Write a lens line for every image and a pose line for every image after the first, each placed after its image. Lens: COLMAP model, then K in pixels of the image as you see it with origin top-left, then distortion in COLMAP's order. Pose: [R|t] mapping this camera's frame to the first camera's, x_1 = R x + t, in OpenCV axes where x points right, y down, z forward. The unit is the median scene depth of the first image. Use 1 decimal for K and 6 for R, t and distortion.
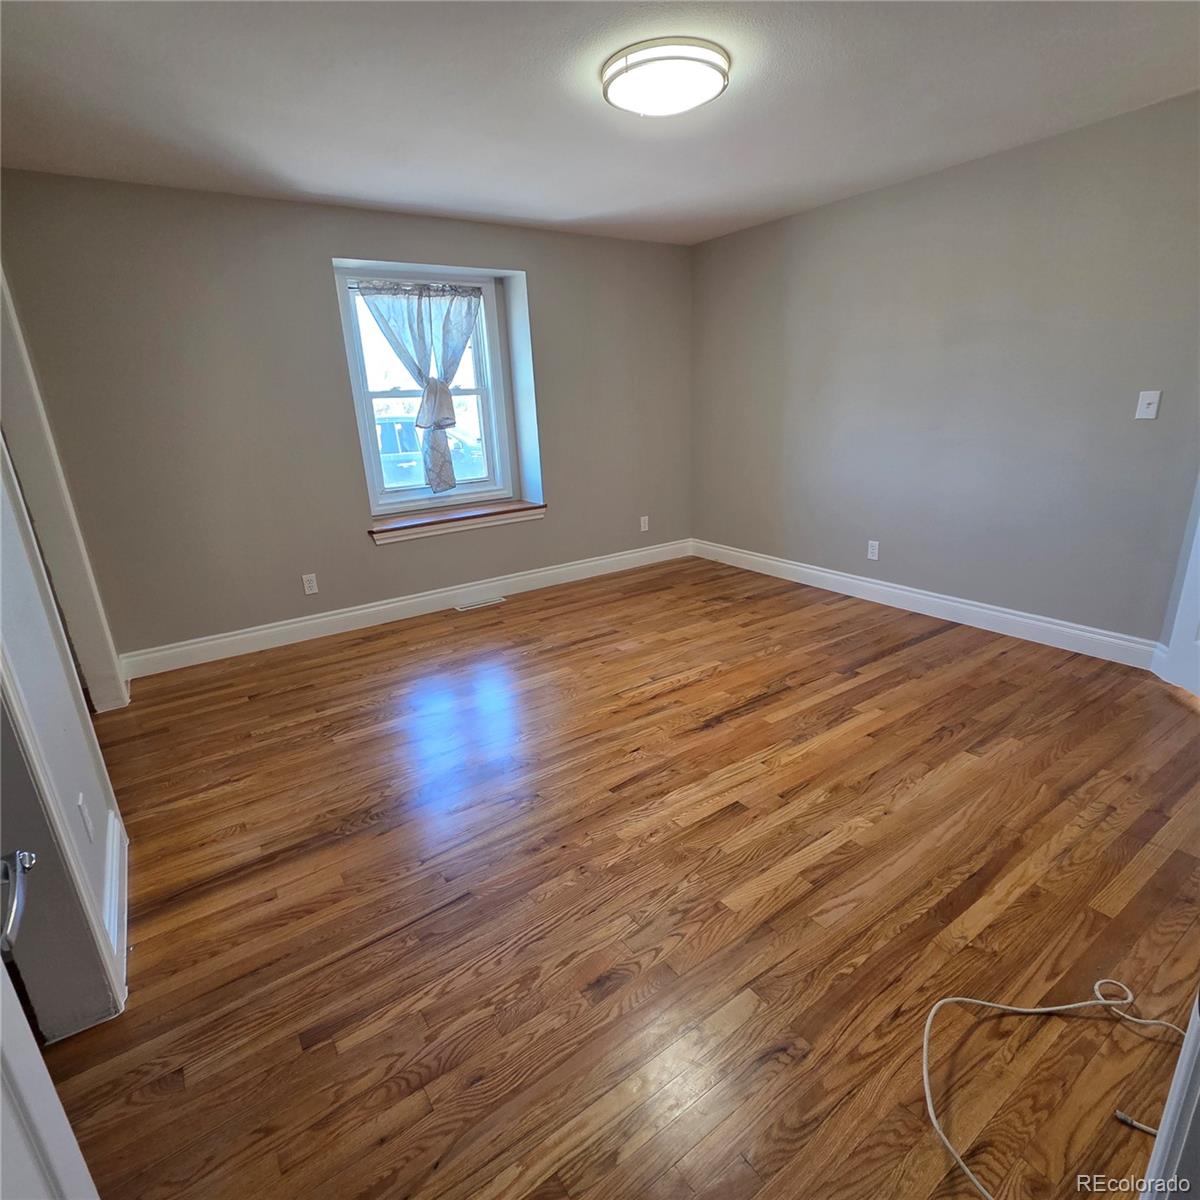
lens RADIAL K [[654.5, 0, 606.8], [0, 654.5, 597.6], [0, 0, 1]] dist [0.002157, 0.001220]
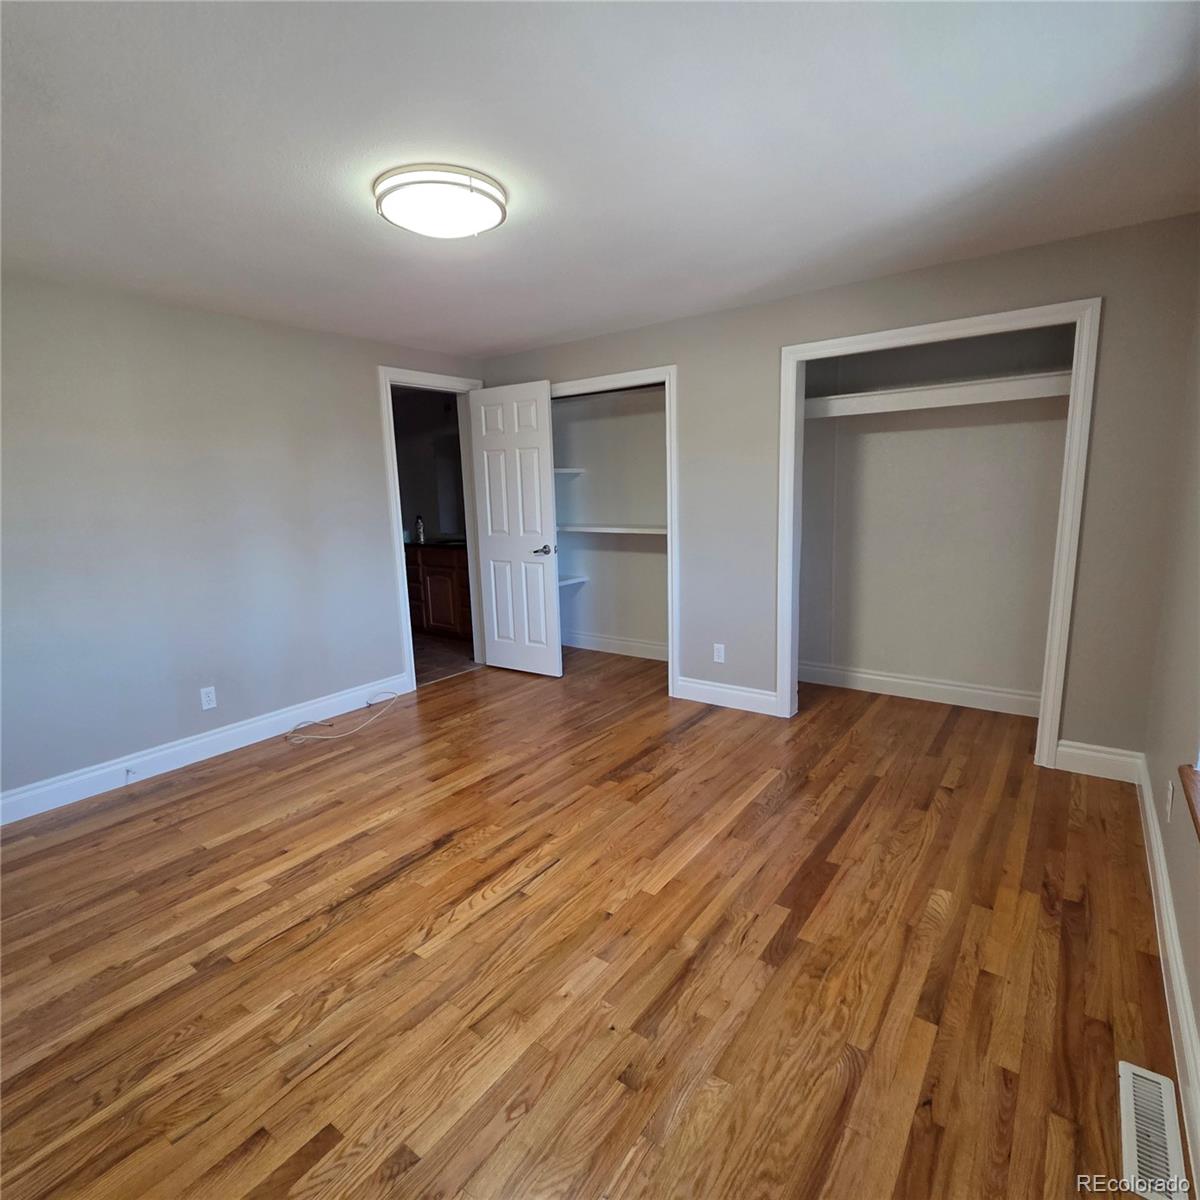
lens RADIAL K [[654.5, 0, 606.8], [0, 654.5, 597.6], [0, 0, 1]] dist [0.002157, 0.001220]
pose [[-0.941758, 0.124355, -0.312454, 0.147943], [-0.032408, 0.891232, 0.452388, -0.437892], [0.334726, 0.436166, -0.835295, 1.332106]]
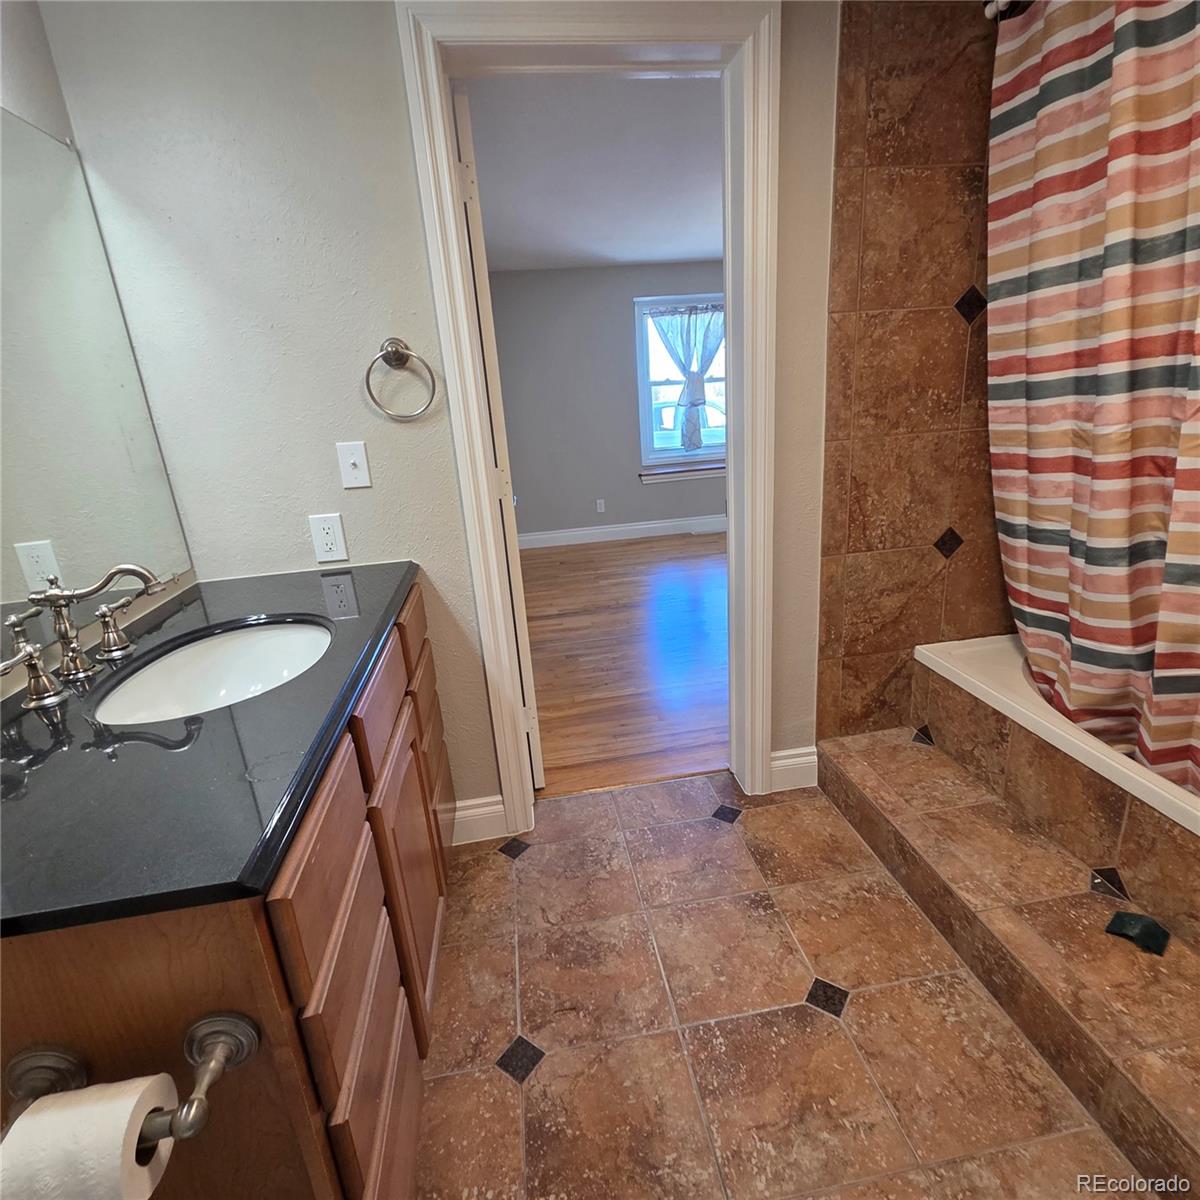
lens RADIAL K [[665.6, 0, 600.0], [0, 665.6, 600.0], [0, 0, 1]] dist [0.002418, 0.000763]
pose [[0.895805, 0.113464, -0.429720, 0.284700], [-0.102428, 0.993542, 0.048813, 0.136748], [0.432484, 0.000289, 0.901642, -0.489095]]
